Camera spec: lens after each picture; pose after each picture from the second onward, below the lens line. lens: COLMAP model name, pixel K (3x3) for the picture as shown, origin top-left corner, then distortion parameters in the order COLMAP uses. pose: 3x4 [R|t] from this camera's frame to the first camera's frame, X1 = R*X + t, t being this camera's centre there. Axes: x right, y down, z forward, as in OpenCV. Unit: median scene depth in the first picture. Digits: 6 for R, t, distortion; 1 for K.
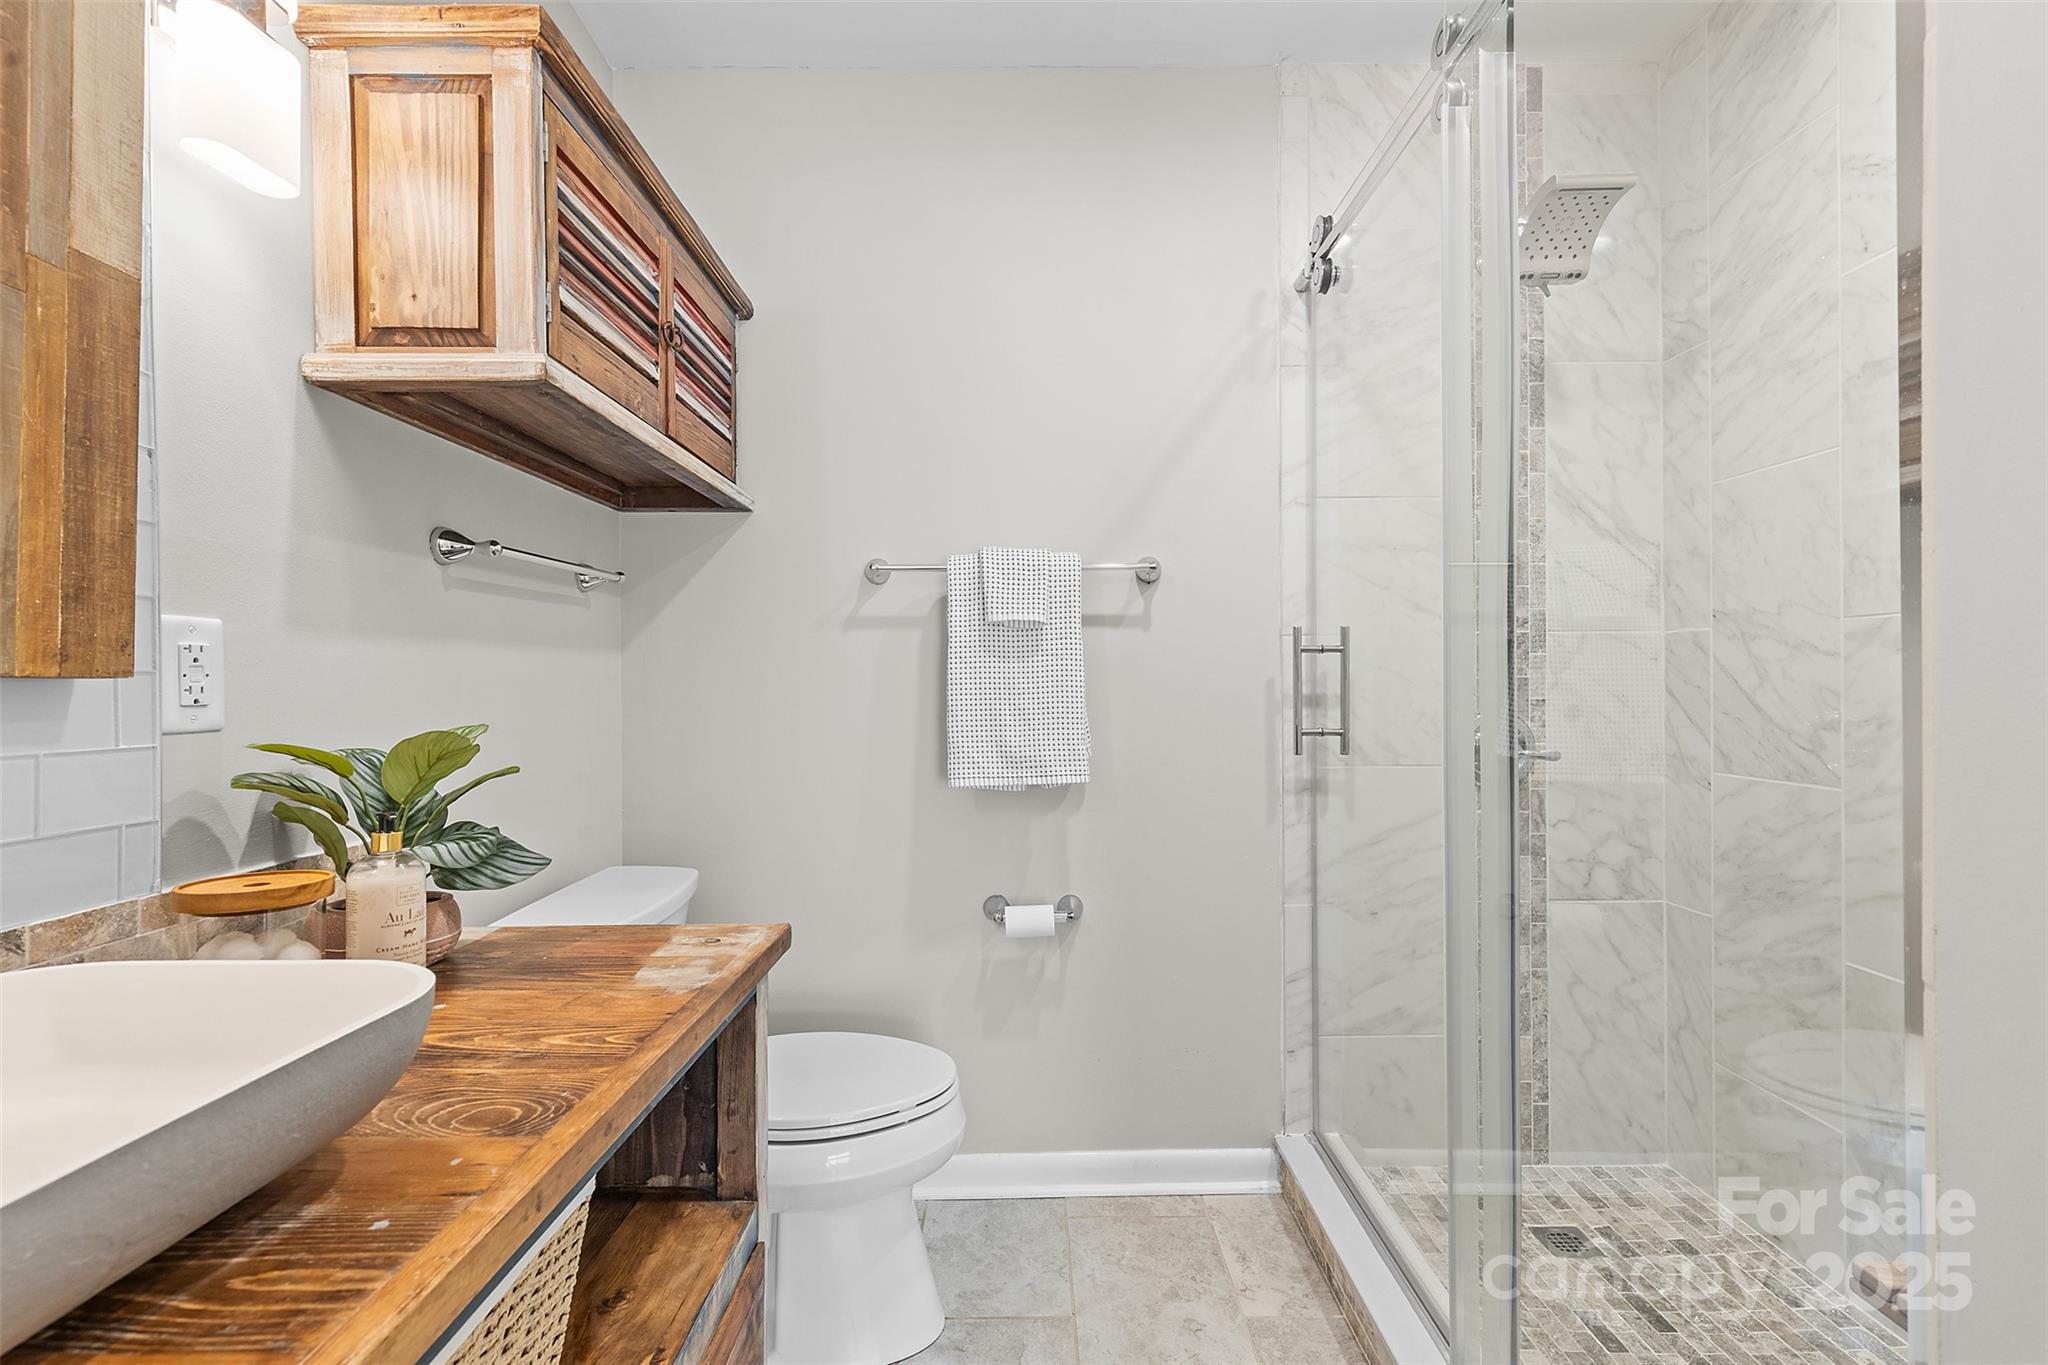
lens RADIAL K [[916.6, 0, 1024.0], [0, 916.6, 682.5], [0, 0, 1]] dist [0.011031, -0.004212]
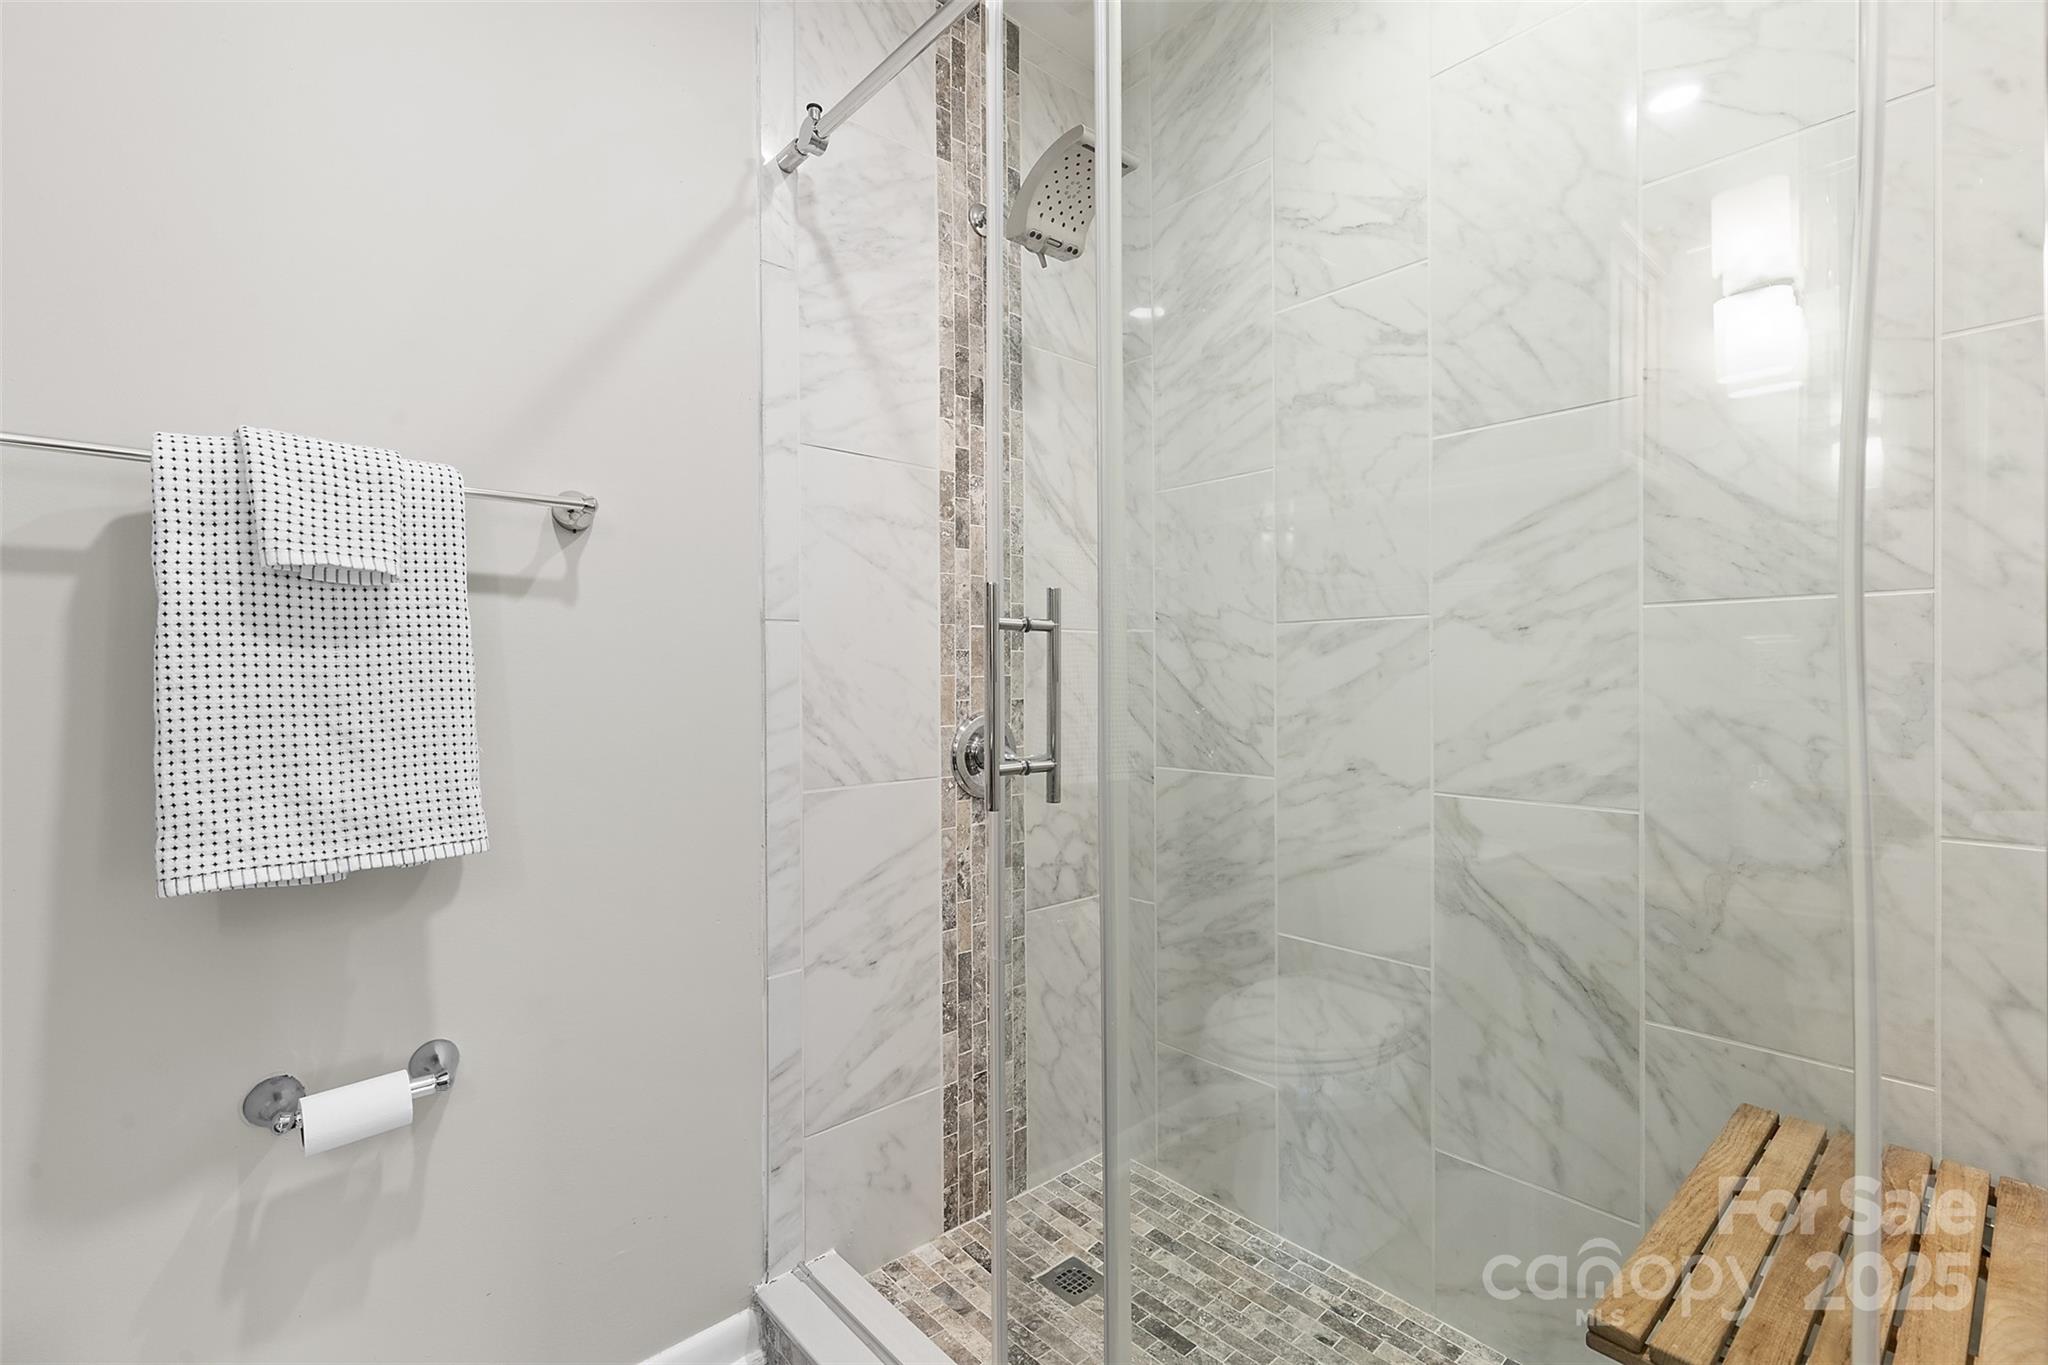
lens RADIAL K [[916.6, 0, 1024.0], [0, 916.6, 682.5], [0, 0, 1]] dist [0.011031, -0.004212]
pose [[0.754166, -0.003056, 0.656676, -0.056041], [0.001510, 0.999995, 0.002919, -0.002064], [-0.656682, -0.001210, 0.754167, 0.312510]]
